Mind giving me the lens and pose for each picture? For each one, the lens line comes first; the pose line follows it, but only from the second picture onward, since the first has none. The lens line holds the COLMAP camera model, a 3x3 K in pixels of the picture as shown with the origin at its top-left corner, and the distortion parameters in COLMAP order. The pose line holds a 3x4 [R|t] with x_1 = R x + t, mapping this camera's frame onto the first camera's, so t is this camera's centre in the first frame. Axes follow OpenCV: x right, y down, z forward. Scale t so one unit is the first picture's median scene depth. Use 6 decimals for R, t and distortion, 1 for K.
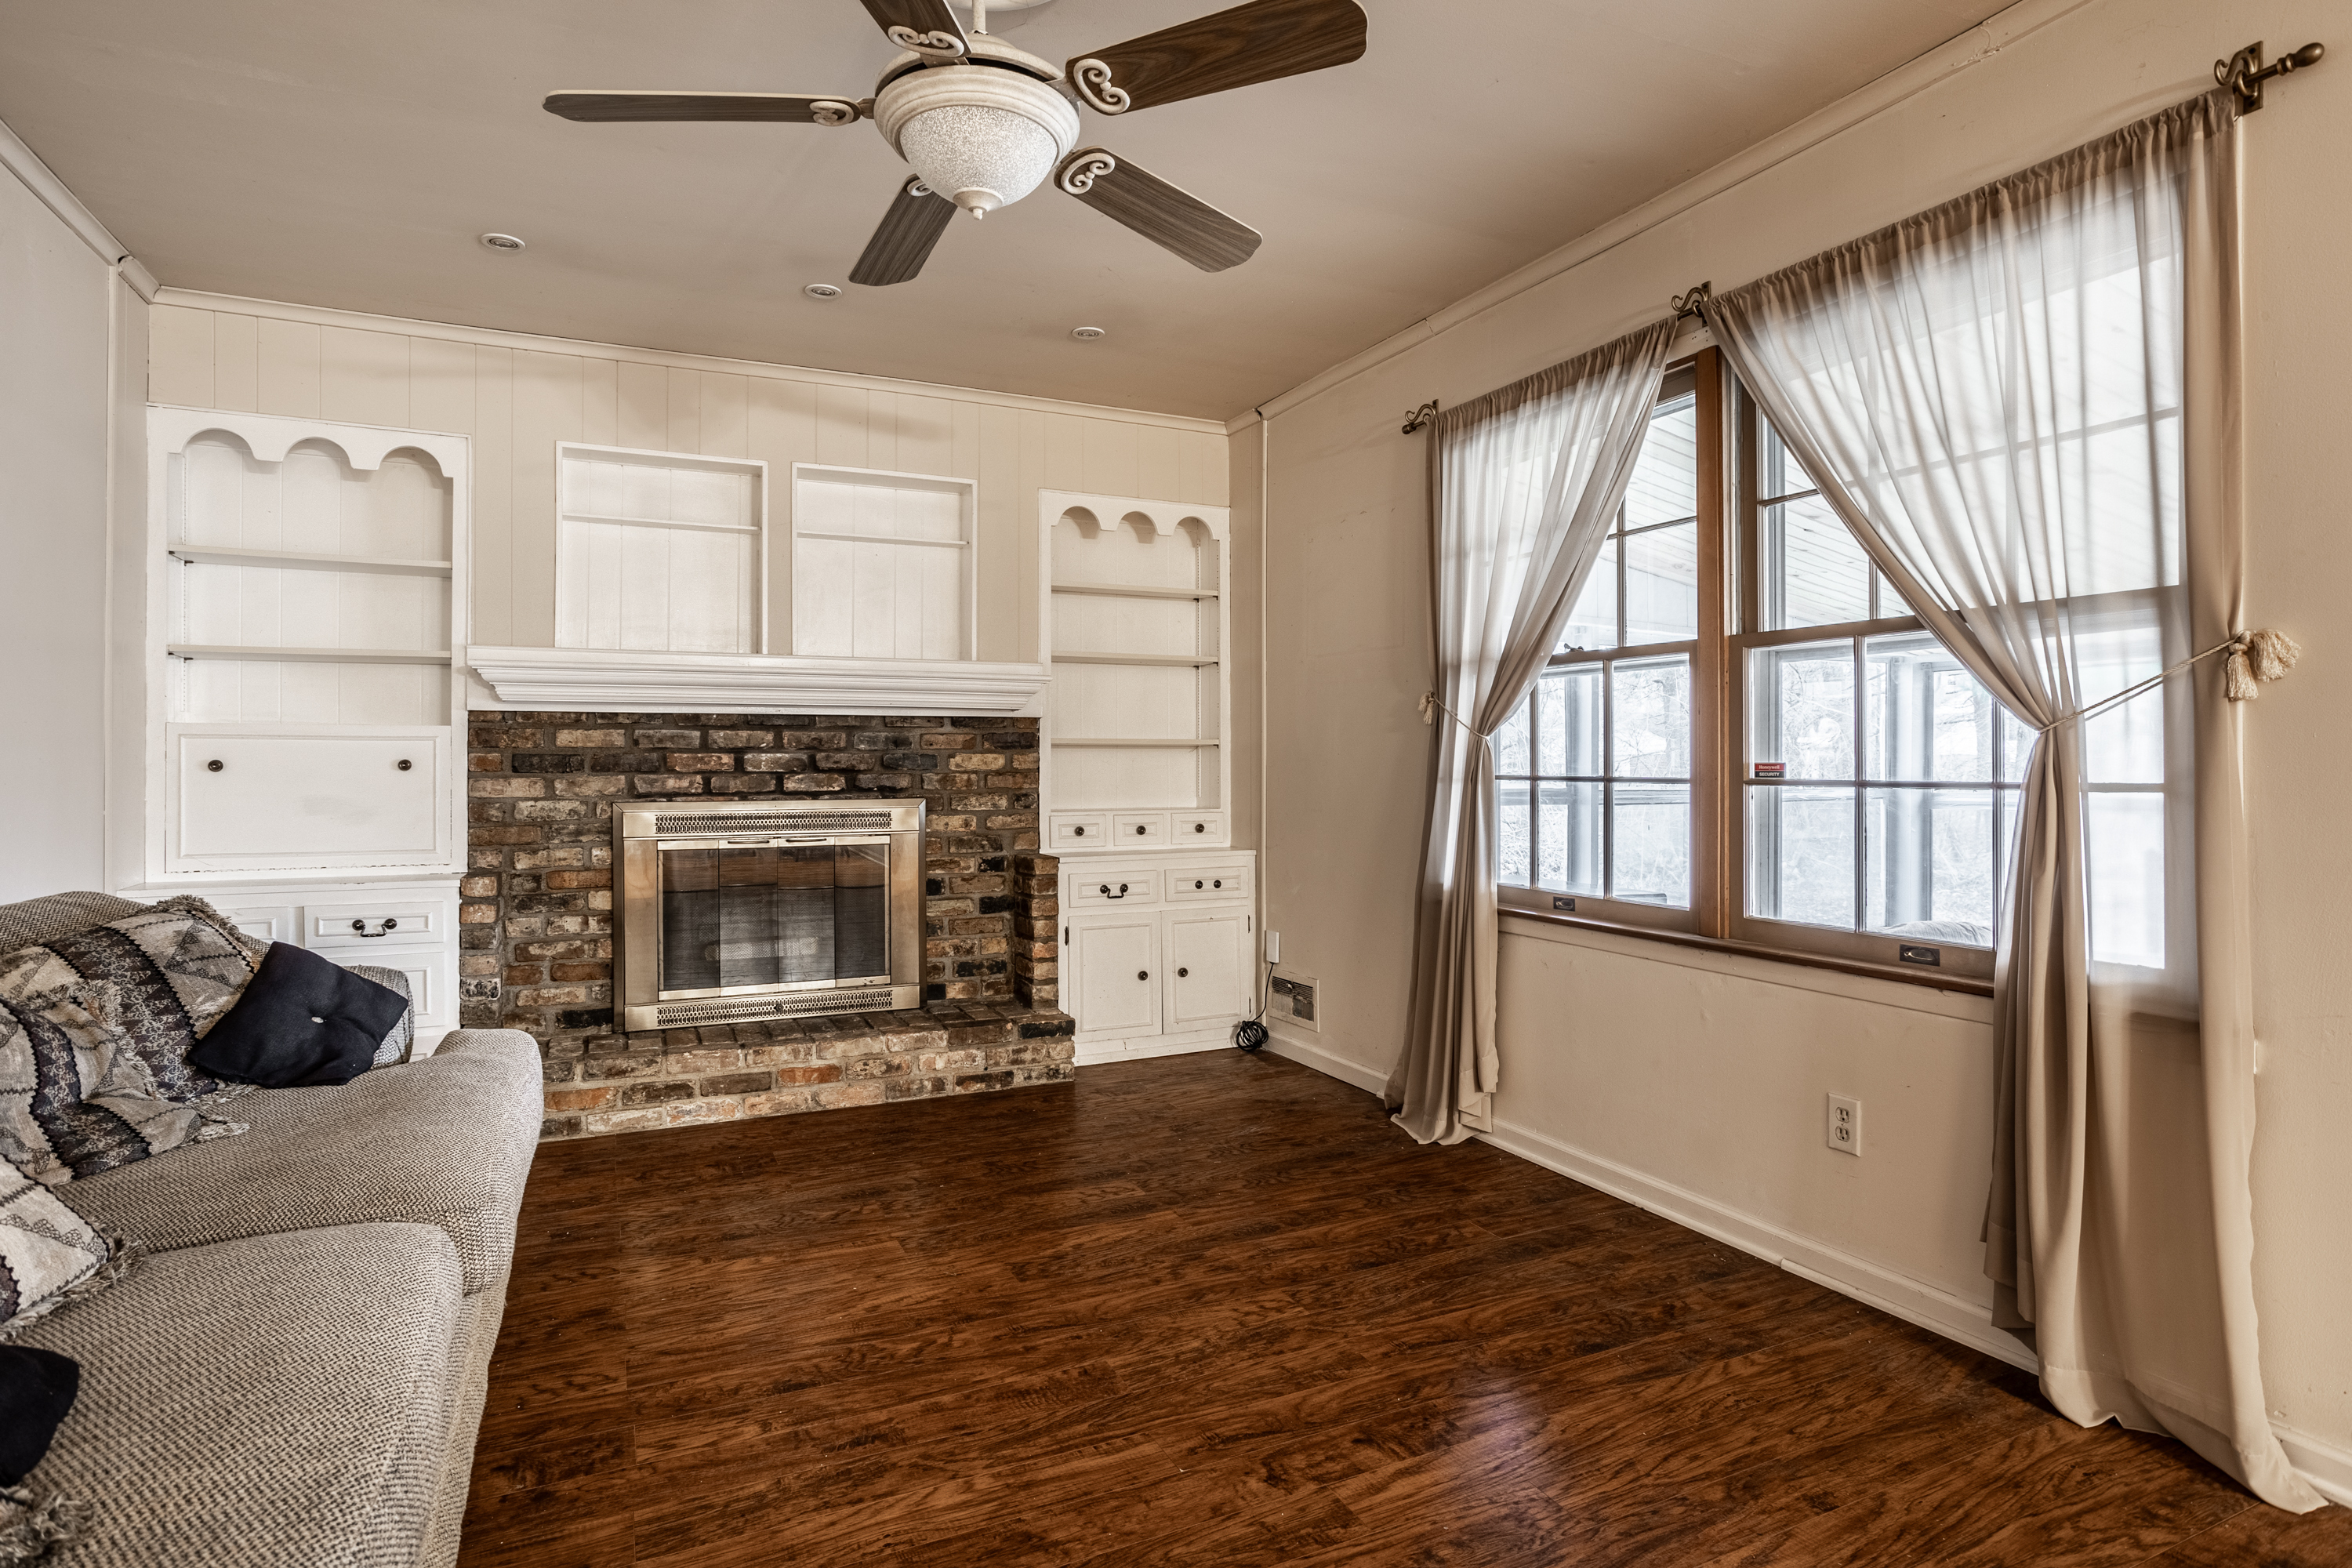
lens RADIAL K [[1220.2, 0, 1185.1], [0, 1220.2, 765.7], [0, 0, 1]] dist [-0.053051, 0.035795]
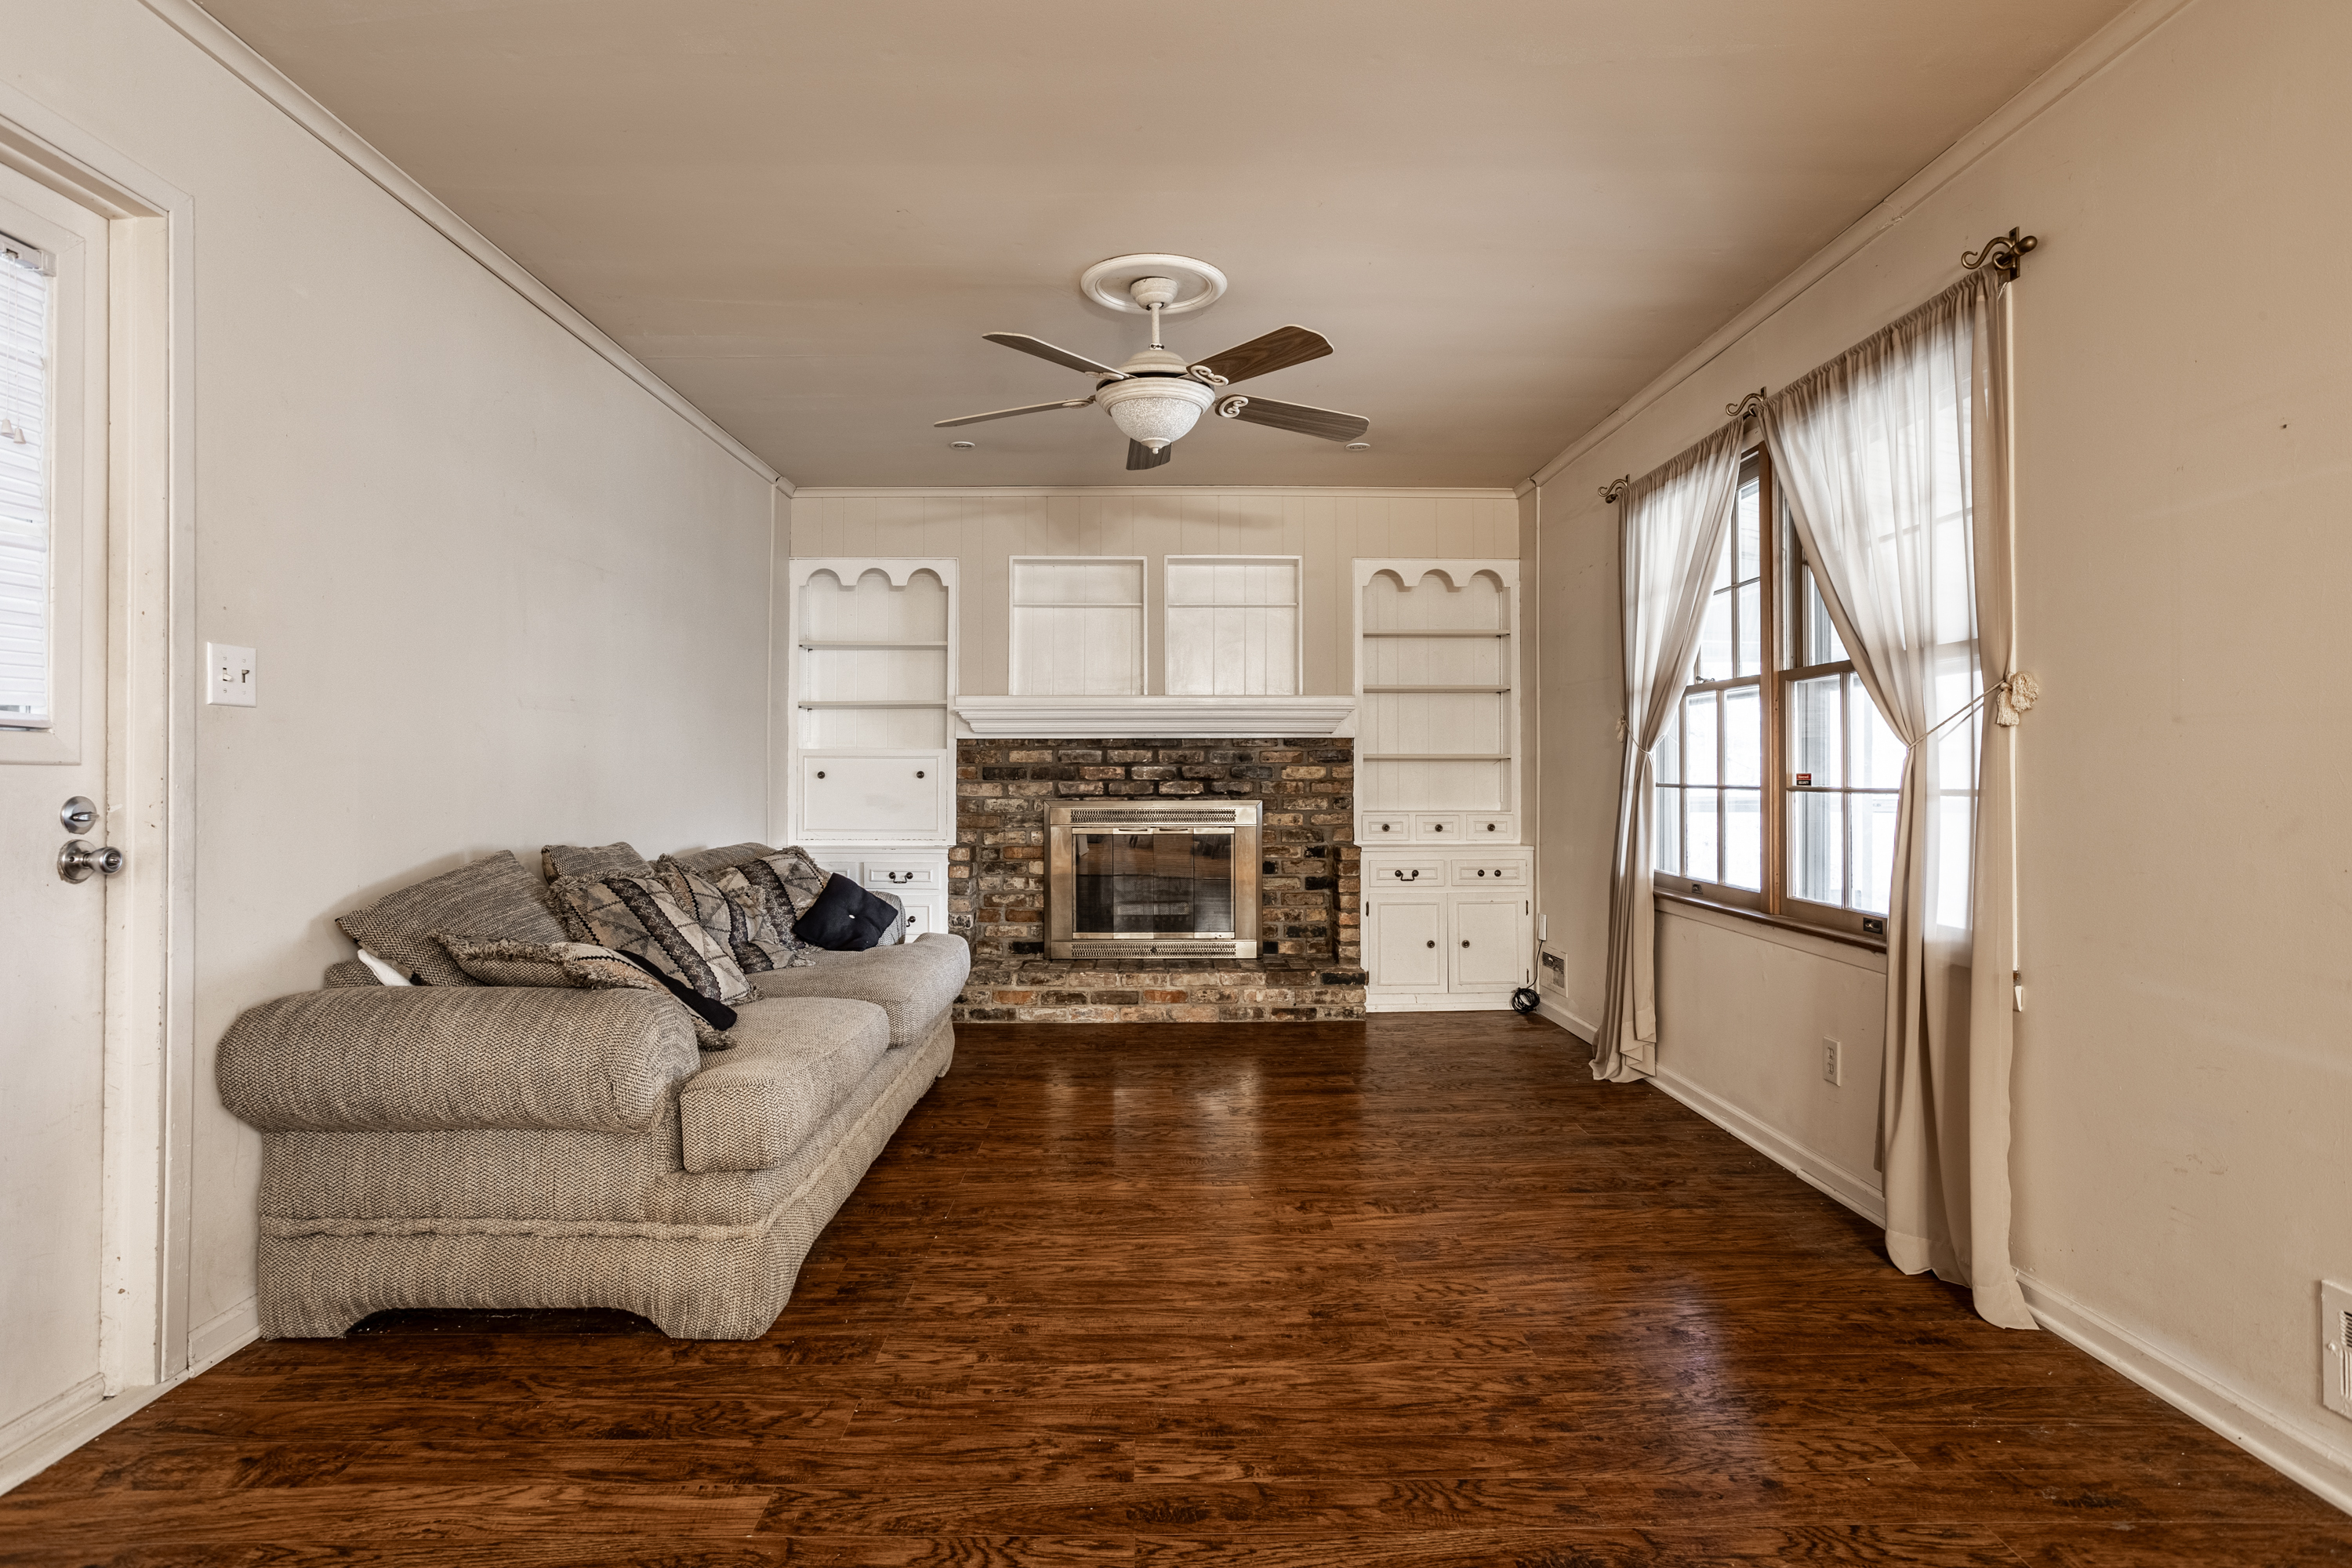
lens RADIAL K [[1220.2, 0, 1185.1], [0, 1220.2, 765.7], [0, 0, 1]] dist [-0.053051, 0.035795]
pose [[0.912018, -0.002718, -0.410140, 0.296565], [-0.000673, 0.999967, -0.008123, 0.000343], [0.410149, 0.007685, 0.911986, -0.283446]]
